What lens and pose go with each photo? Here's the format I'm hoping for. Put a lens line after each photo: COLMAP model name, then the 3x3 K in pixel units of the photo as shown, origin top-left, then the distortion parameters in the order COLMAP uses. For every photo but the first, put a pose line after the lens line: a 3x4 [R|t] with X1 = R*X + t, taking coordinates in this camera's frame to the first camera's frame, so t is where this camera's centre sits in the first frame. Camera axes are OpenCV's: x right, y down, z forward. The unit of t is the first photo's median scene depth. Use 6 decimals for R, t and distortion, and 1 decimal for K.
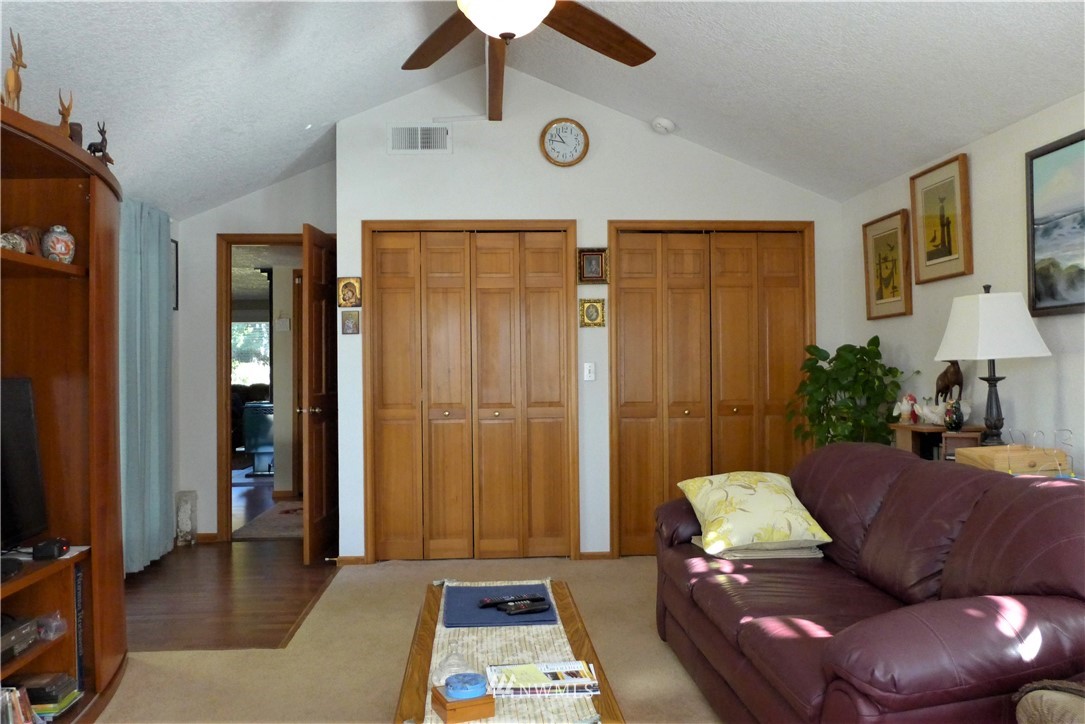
lens RADIAL K [[853.6, 0, 542.5], [0, 853.6, 362.0], [0, 0, 1]] dist [0.005787, 0.003106]
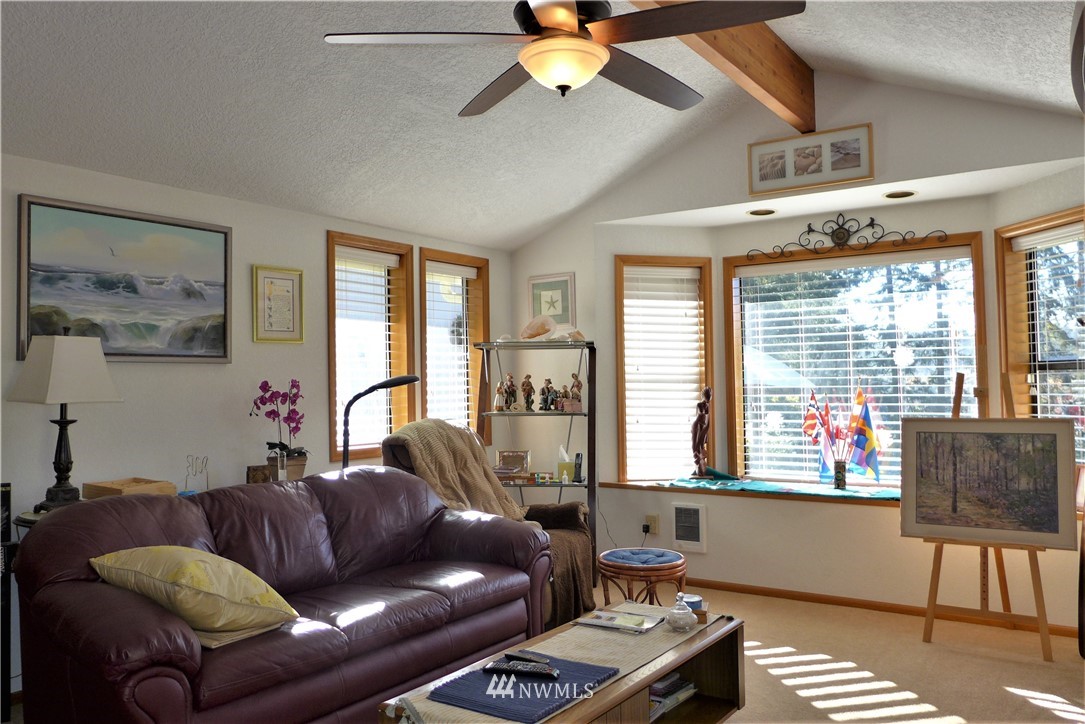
lens RADIAL K [[853.6, 0, 542.5], [0, 853.6, 362.0], [0, 0, 1]] dist [0.005787, 0.003106]
pose [[-0.786735, 0.033449, 0.616384, -0.522341], [0.015014, 0.999272, -0.035064, -0.007240], [-0.617108, -0.018332, -0.786665, 1.453155]]
